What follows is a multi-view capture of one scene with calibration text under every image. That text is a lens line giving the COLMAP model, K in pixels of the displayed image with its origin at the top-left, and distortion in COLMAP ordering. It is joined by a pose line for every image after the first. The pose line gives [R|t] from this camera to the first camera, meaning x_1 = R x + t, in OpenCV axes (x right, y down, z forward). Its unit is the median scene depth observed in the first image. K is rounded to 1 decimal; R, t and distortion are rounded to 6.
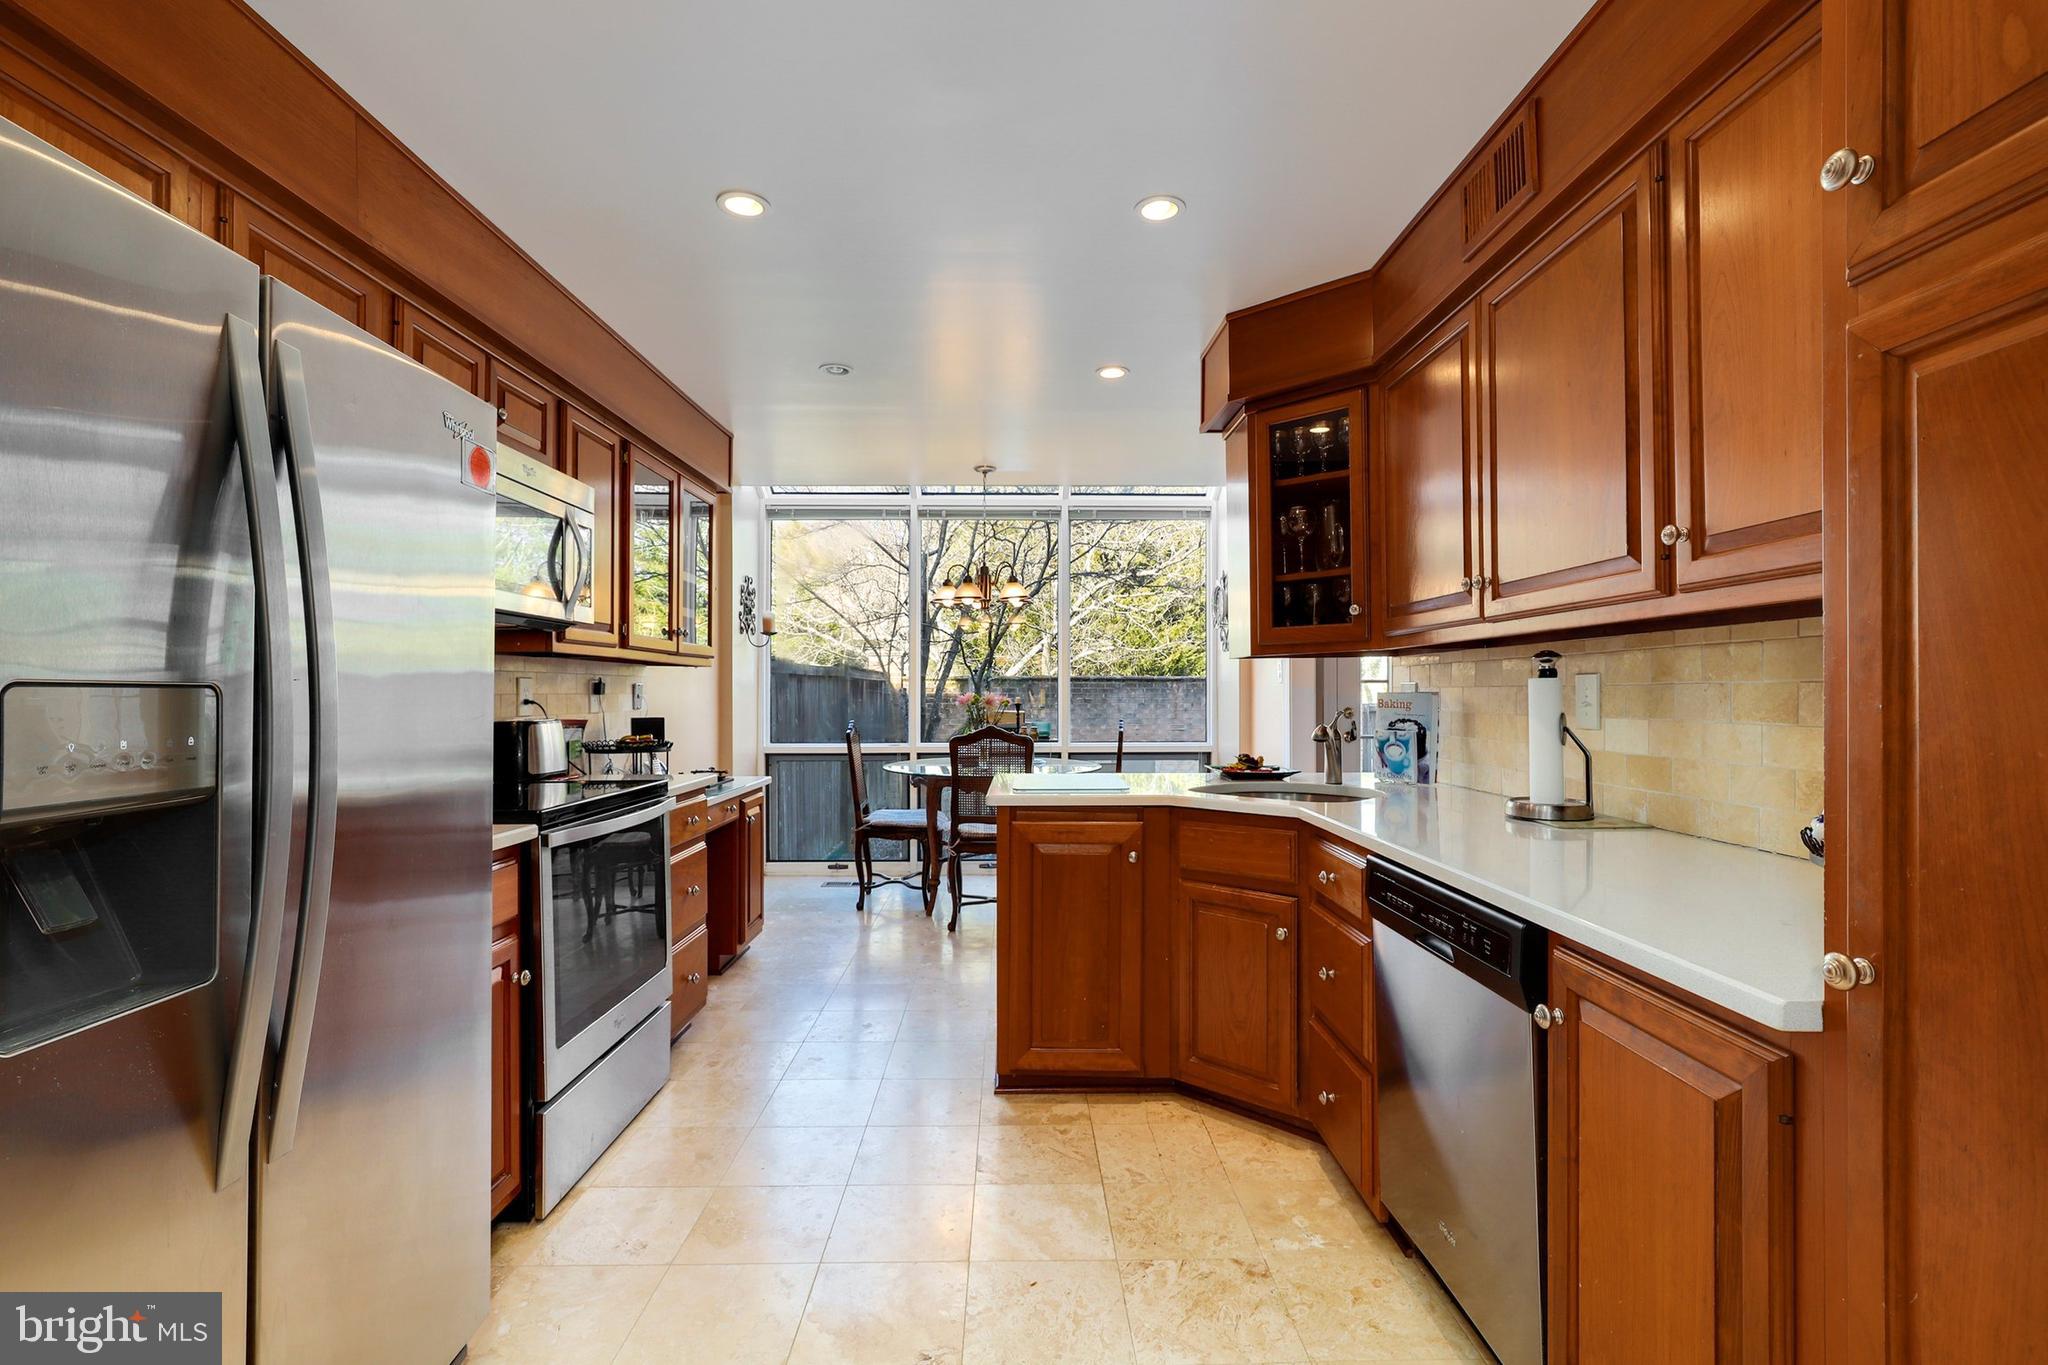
lens RADIAL K [[930.3, 0, 1030.3], [0, 930.3, 696.3], [0, 0, 1]] dist [-0.017232, 0.000883]
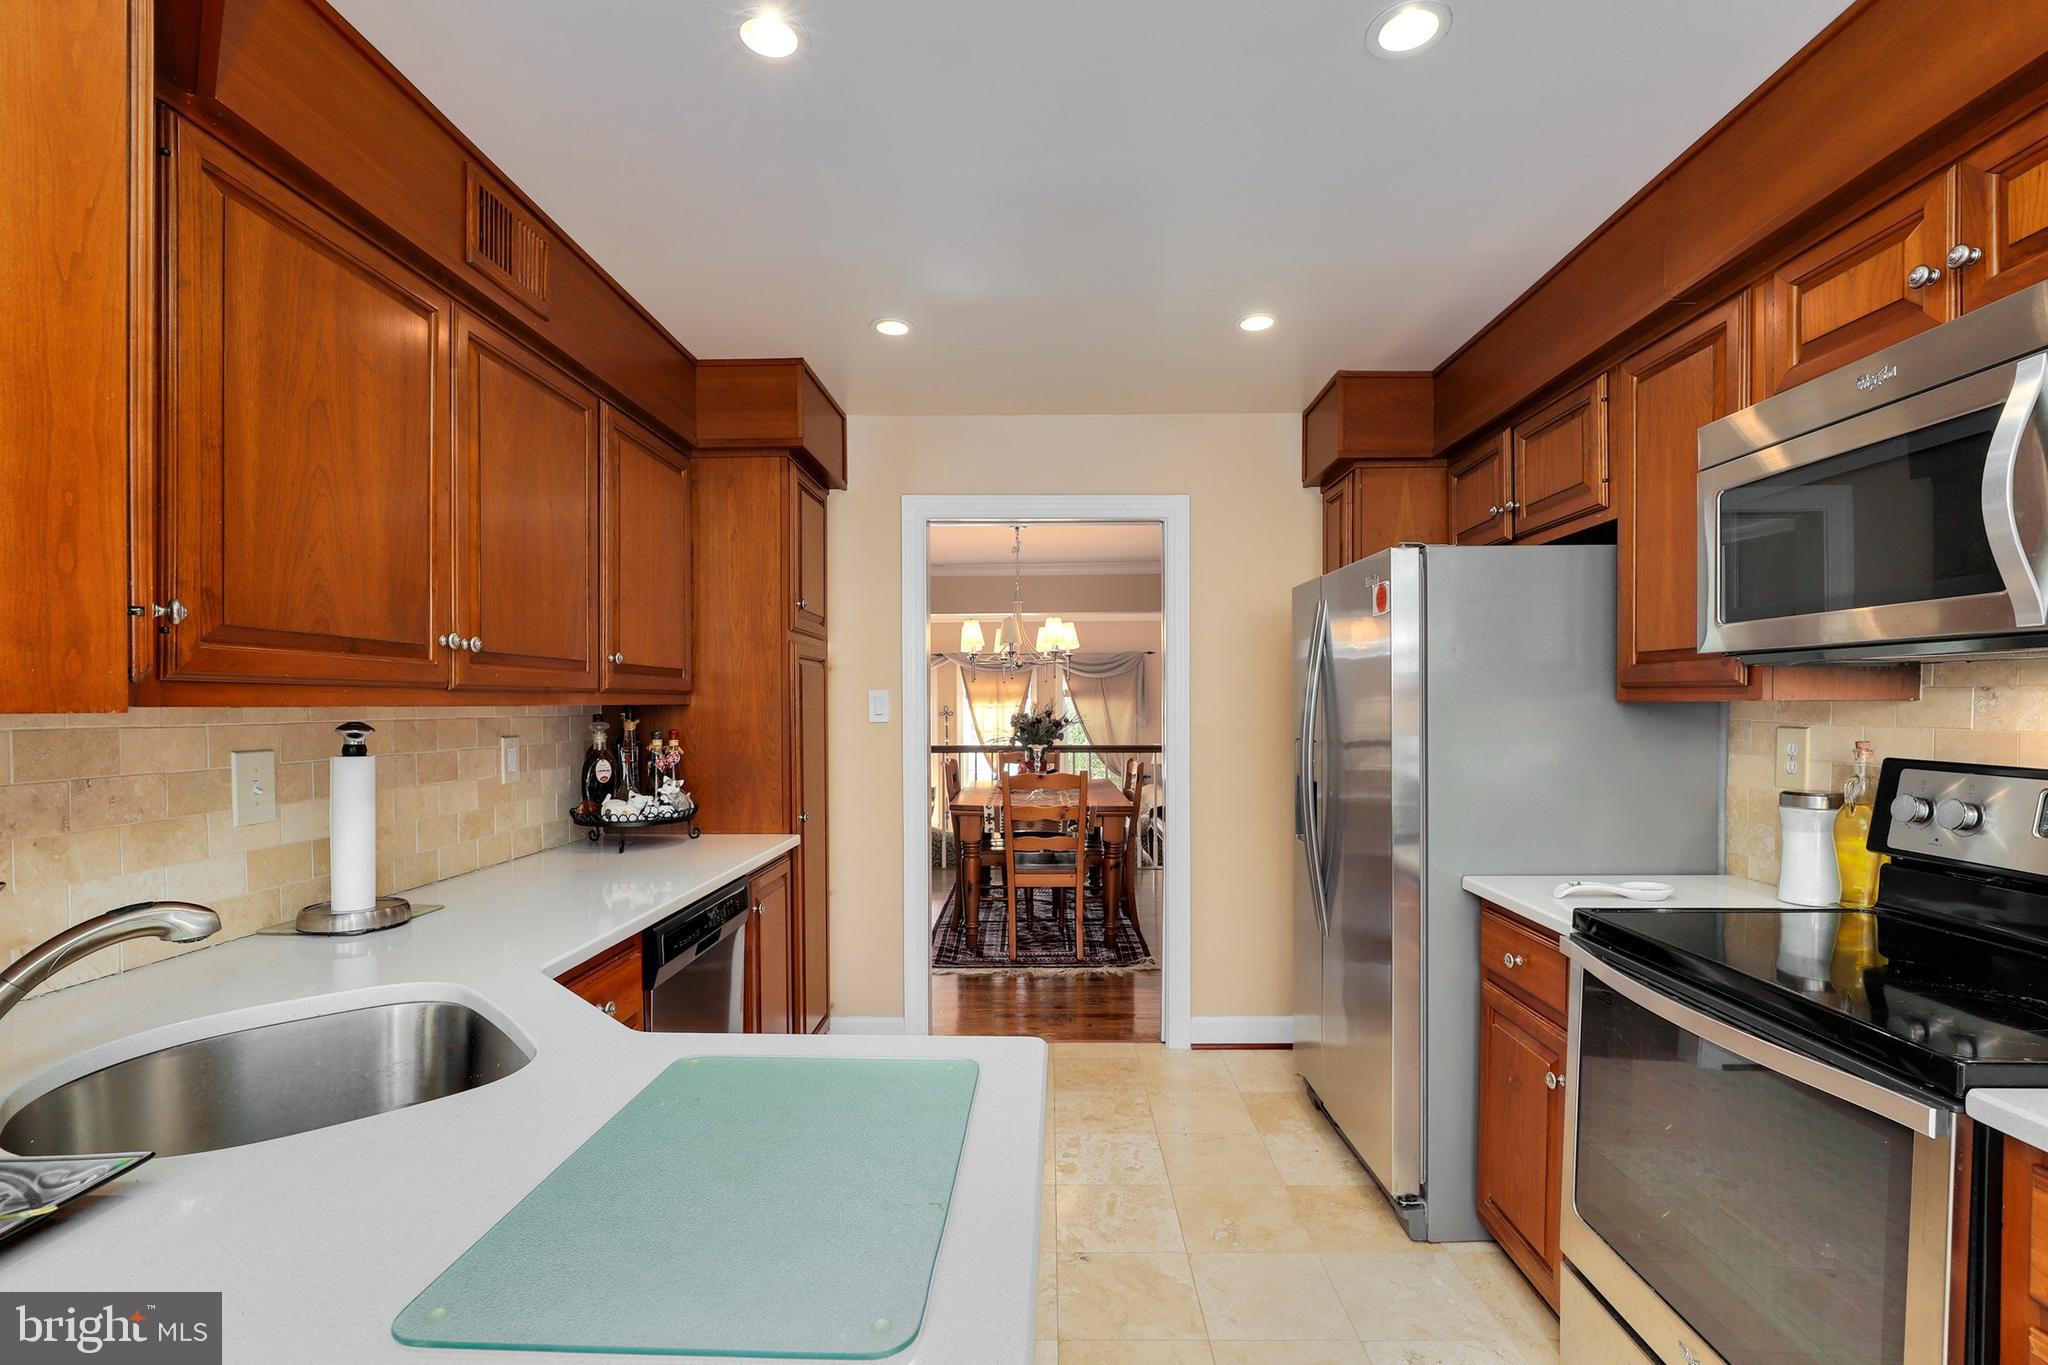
lens RADIAL K [[1014.0, 0, 1033.2], [0, 1014.0, 696.4], [0, 0, 1]] dist [-0.033679, 0.006161]
pose [[-0.999793, 0.000759, 0.020351, -0.050443], [0.000773, 0.999999, 0.000709, -0.060479], [-0.020350, 0.000725, -0.999793, 1.557943]]
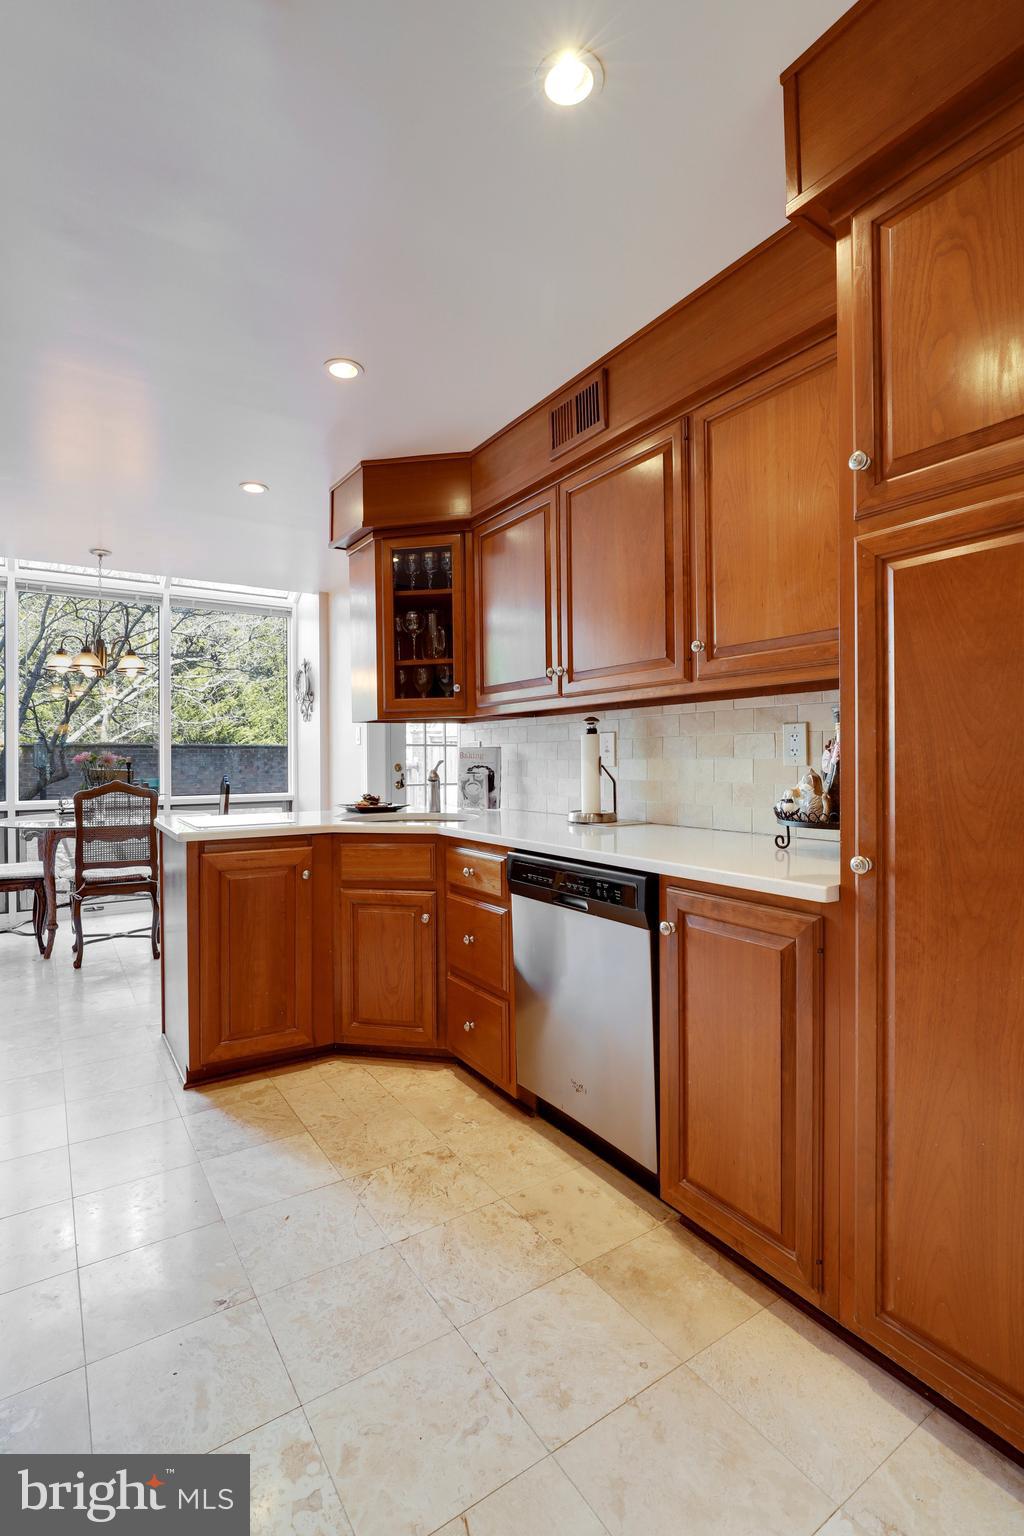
lens RADIAL K [[711.6, 0, 512.0], [0, 711.6, 768.0], [0, 0, 1]] dist [-0.021447, -0.000207]
pose [[0.842557, -0.011482, 0.538485, -0.179761], [0.007889, 0.999929, 0.008978, 0.021695], [-0.538550, -0.003316, 0.842587, 0.035469]]
